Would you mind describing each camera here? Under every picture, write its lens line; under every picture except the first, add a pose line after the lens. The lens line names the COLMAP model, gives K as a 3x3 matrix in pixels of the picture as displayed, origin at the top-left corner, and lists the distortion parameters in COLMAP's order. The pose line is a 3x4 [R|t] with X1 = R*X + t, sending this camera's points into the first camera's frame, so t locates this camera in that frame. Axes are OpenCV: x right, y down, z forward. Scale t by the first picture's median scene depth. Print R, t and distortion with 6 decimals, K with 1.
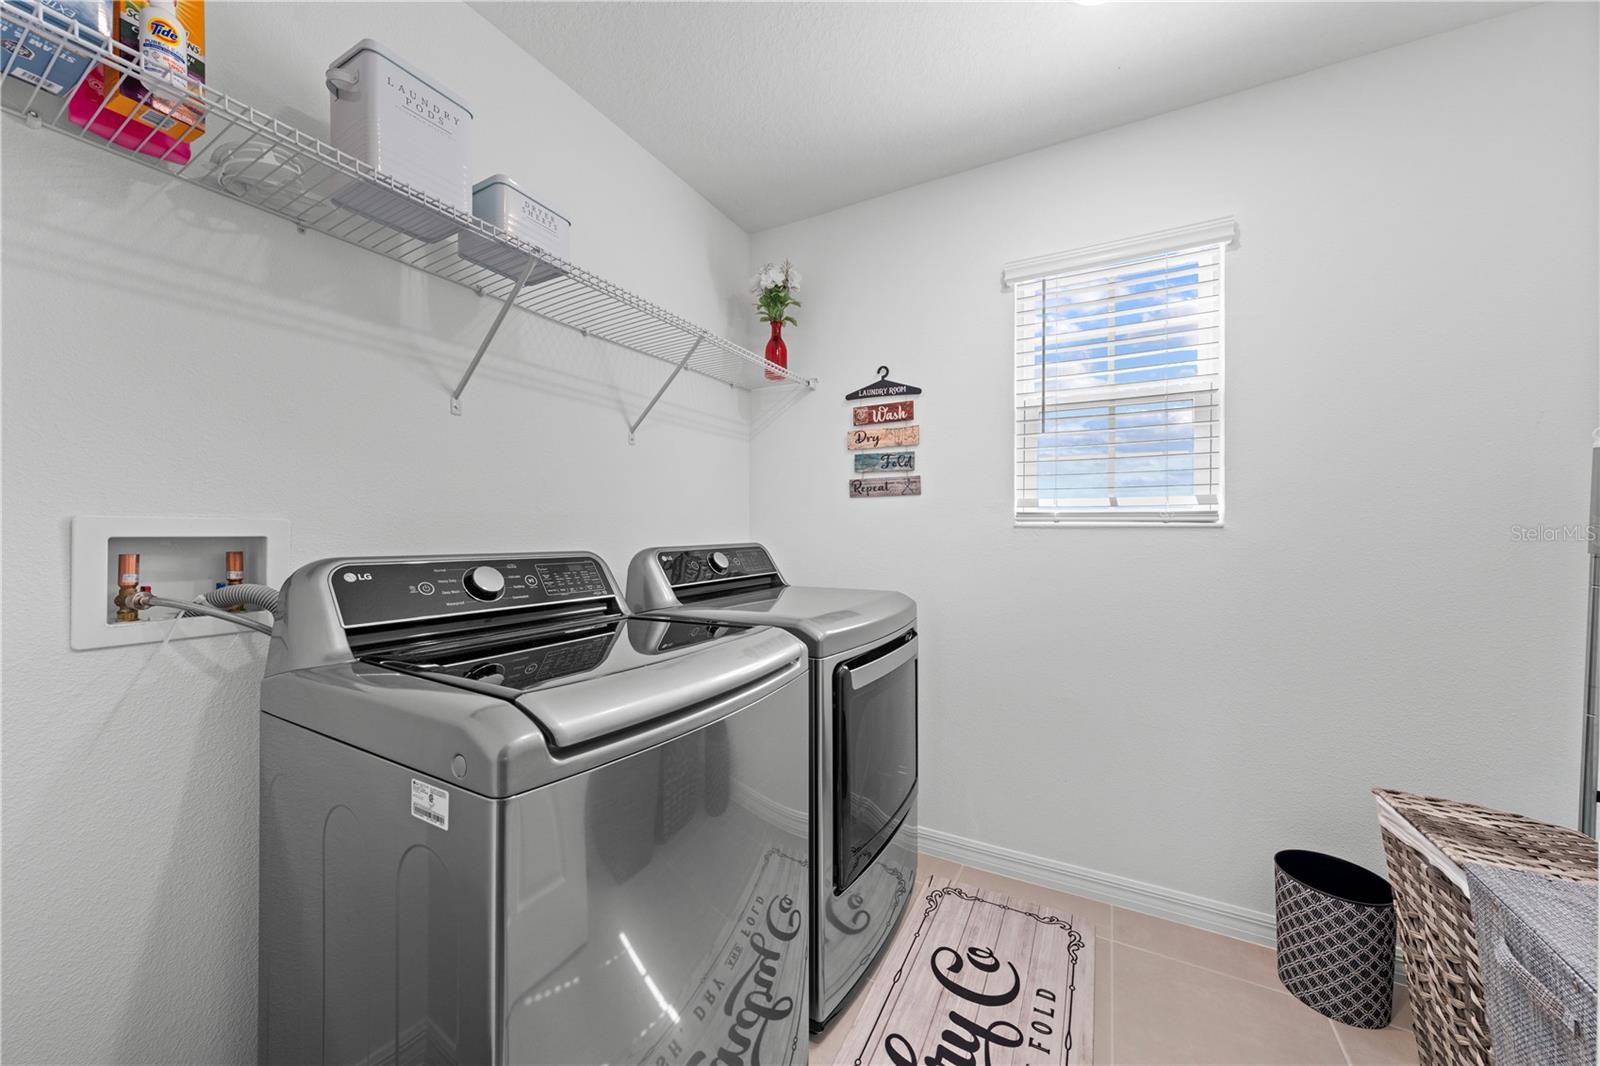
lens RADIAL K [[568.7, 0, 800.0], [0, 568.7, 533.0], [0, 0, 1]] dist [-0.000320, -0.000009]
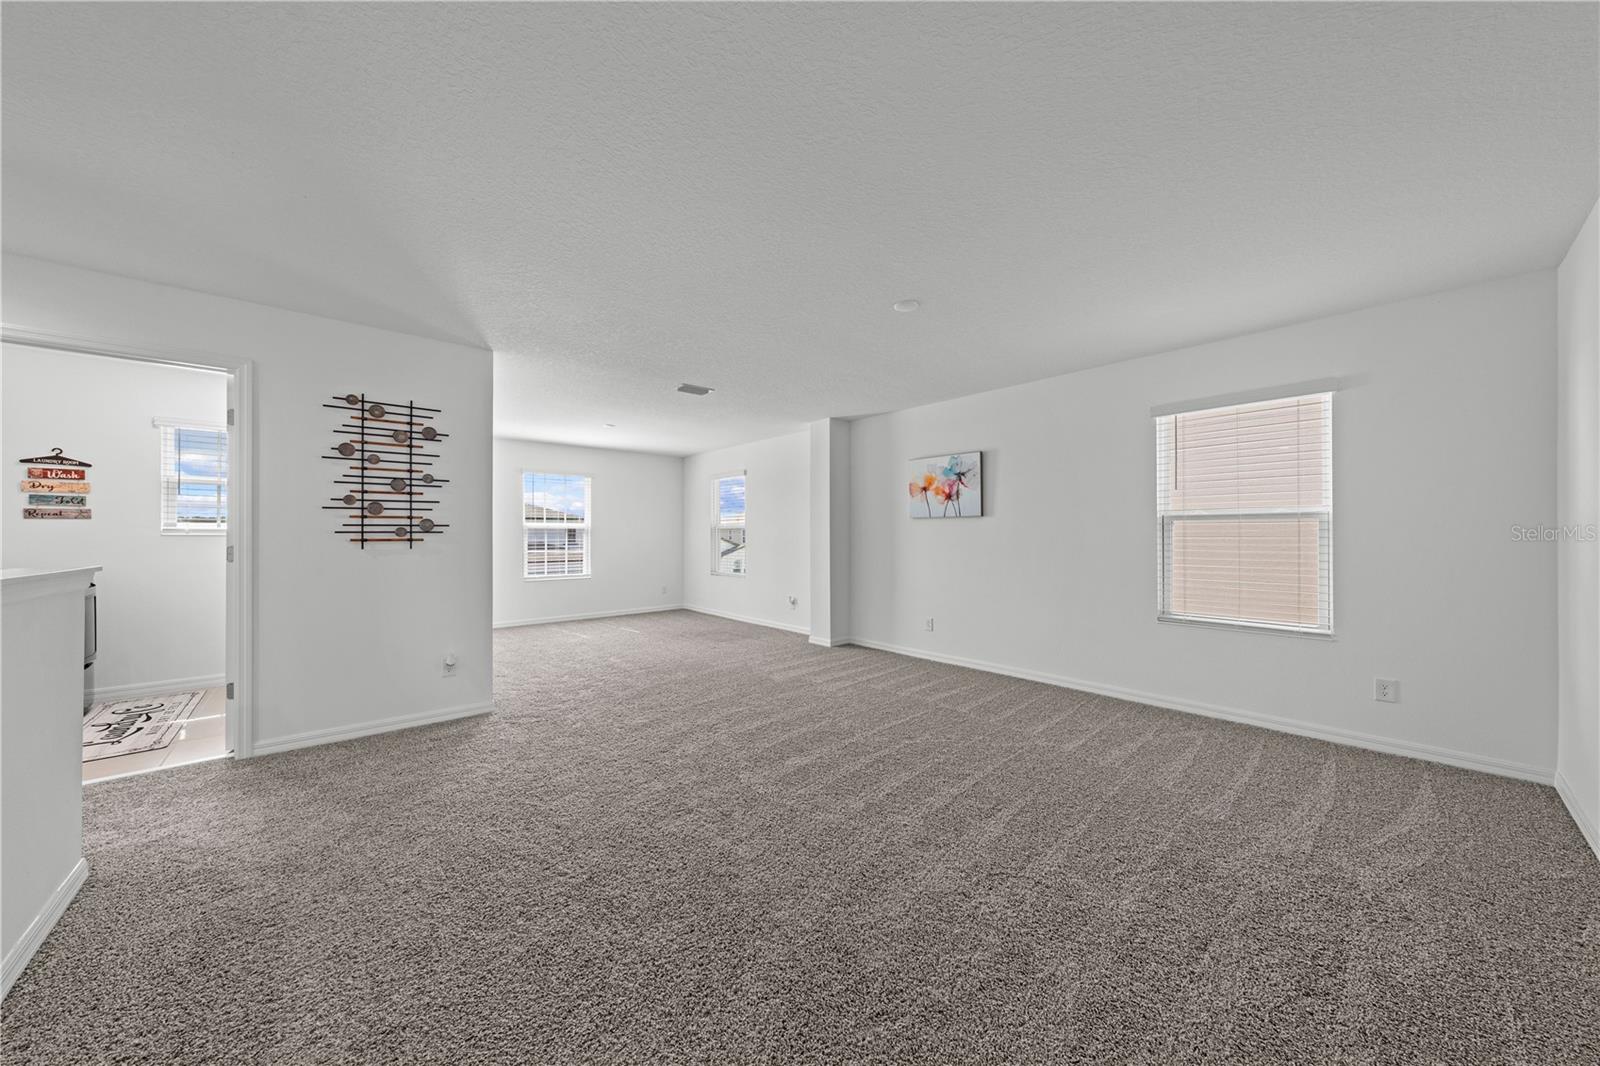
lens RADIAL K [[538.5, 0, 800.0], [0, 538.5, 533.0], [0, 0, 1]] dist [-0.000294, 0.000162]
pose [[0.342473, -0.001219, 0.939527, -0.715501], [0.004343, 0.999991, -0.000286, -0.008260], [-0.939518, 0.004179, 0.342475, -1.984354]]
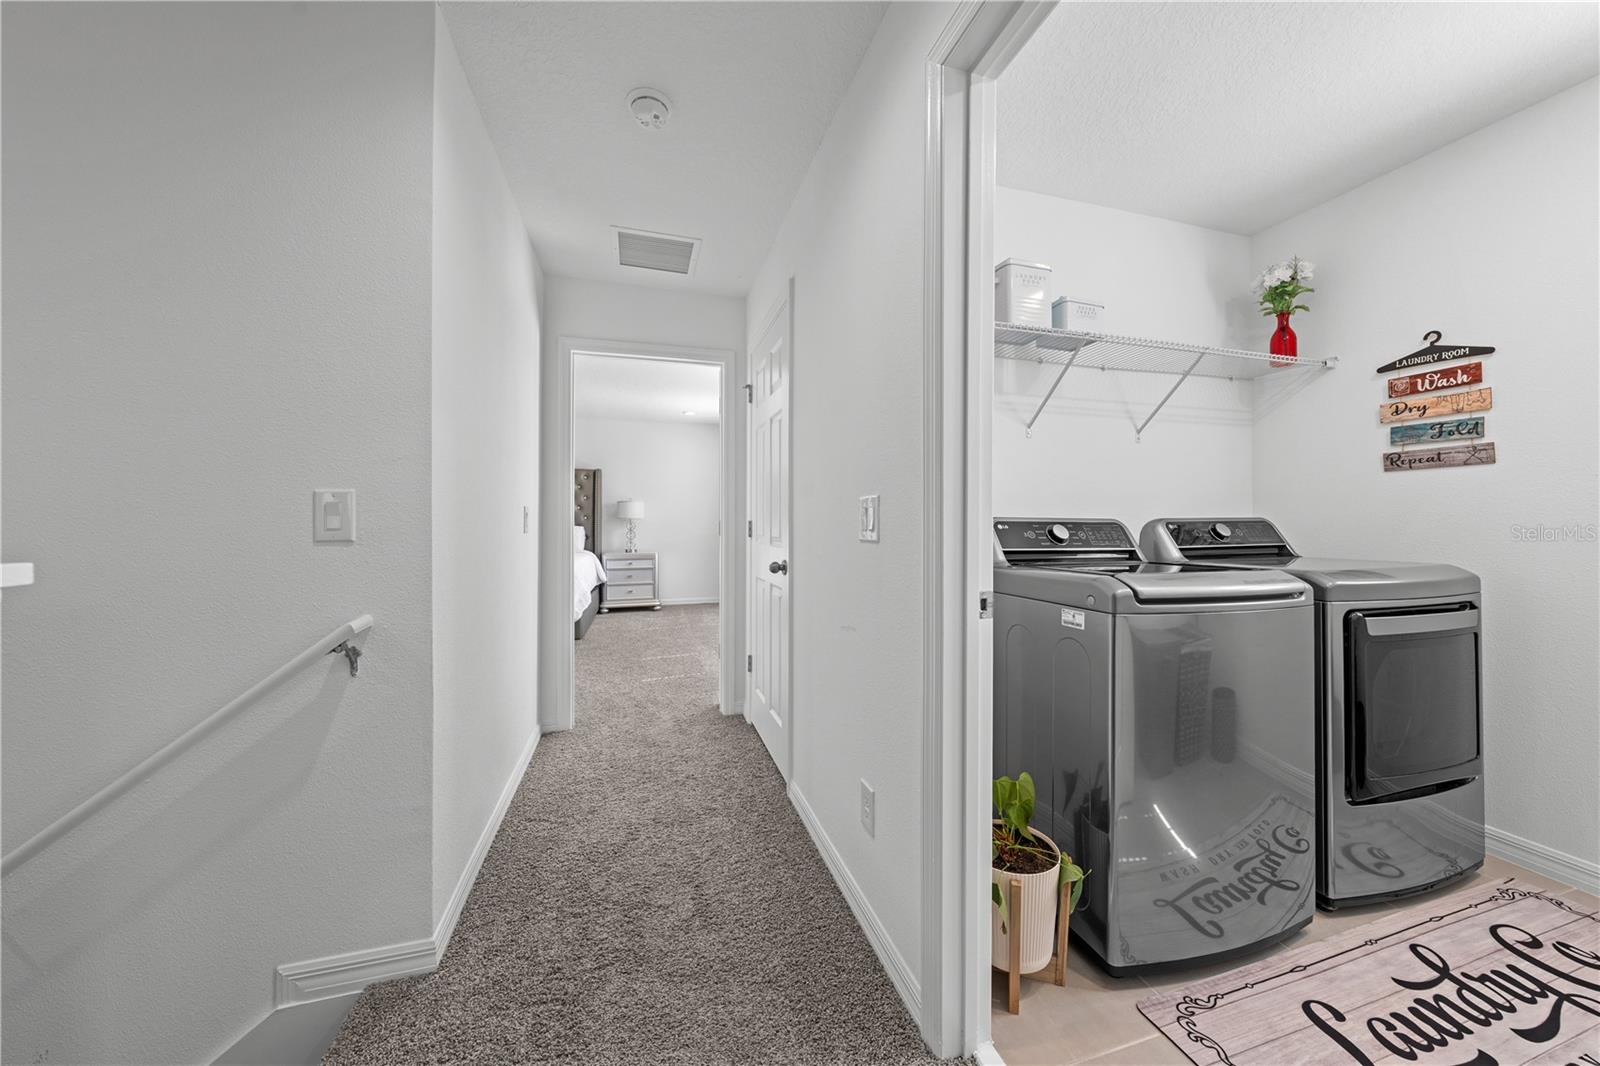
lens RADIAL K [[543.8, 0, 796.1], [0, 543.8, 521.8], [0, 0, 1]] dist [-0.012514, 0.002785]
pose [[0.706694, -0.003974, -0.707508, 0.029810], [-0.000898, 0.999978, -0.006514, 0.034851], [0.707519, 0.005239, 0.706675, -0.416758]]
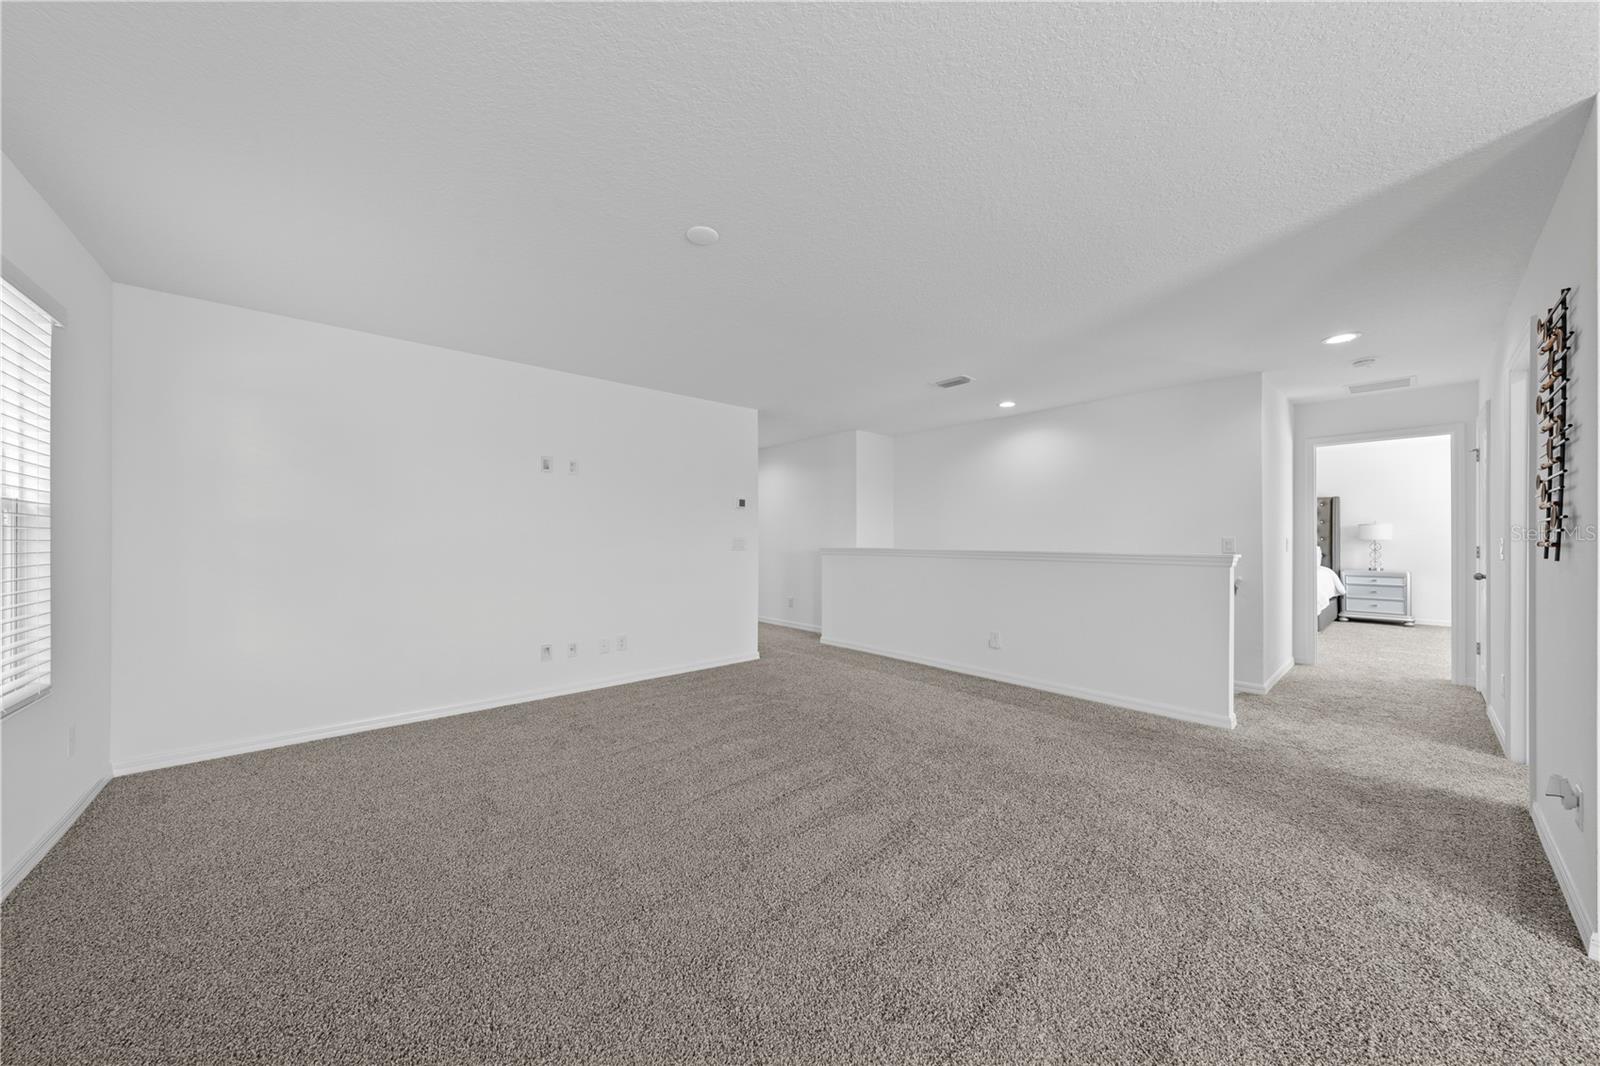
lens RADIAL K [[541.7, 0, 805.3], [0, 541.7, 536.9], [0, 0, 1]] dist [-0.000595, -0.000007]
pose [[-0.335086, -0.005603, -0.942171, 1.719542], [-0.002920, 0.999984, -0.004908, 0.002969], [0.942183, 0.001107, -0.335097, -1.194133]]
